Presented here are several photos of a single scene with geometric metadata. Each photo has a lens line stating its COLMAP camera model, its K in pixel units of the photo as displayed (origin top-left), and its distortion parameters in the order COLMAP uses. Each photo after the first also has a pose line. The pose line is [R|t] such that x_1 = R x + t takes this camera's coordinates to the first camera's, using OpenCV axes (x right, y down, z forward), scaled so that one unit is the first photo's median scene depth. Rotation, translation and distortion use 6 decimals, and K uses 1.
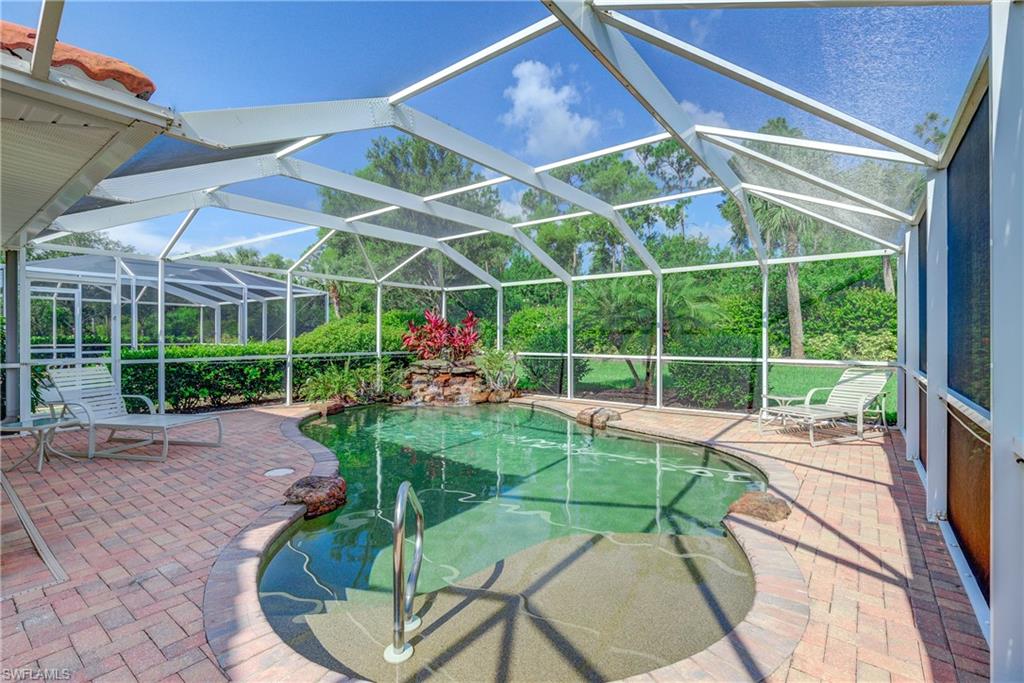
lens RADIAL K [[462.9, 0, 521.1], [0, 462.9, 338.5], [0, 0, 1]] dist [-0.015978, 0.002859]
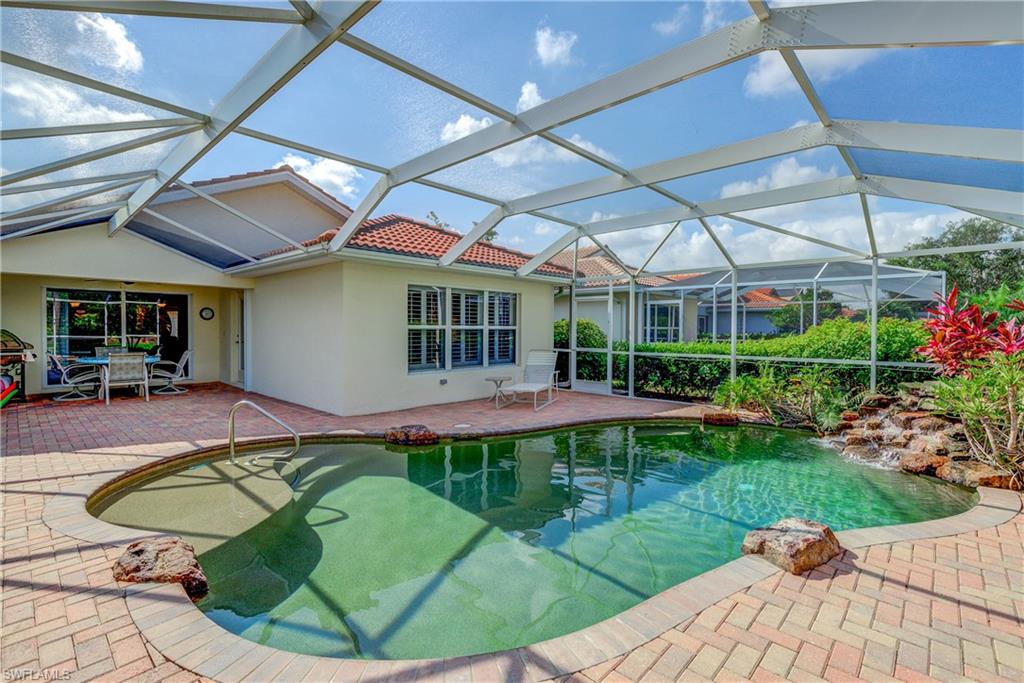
lens RADIAL K [[462.9, 0, 517.7], [0, 462.9, 338.5], [0, 0, 1]] dist [-0.015978, 0.002859]
pose [[-0.097764, 0.017061, -0.995063, 1.262187], [-0.014202, 0.999727, 0.018536, -0.027629], [0.995108, 0.015944, -0.097496, 1.729739]]
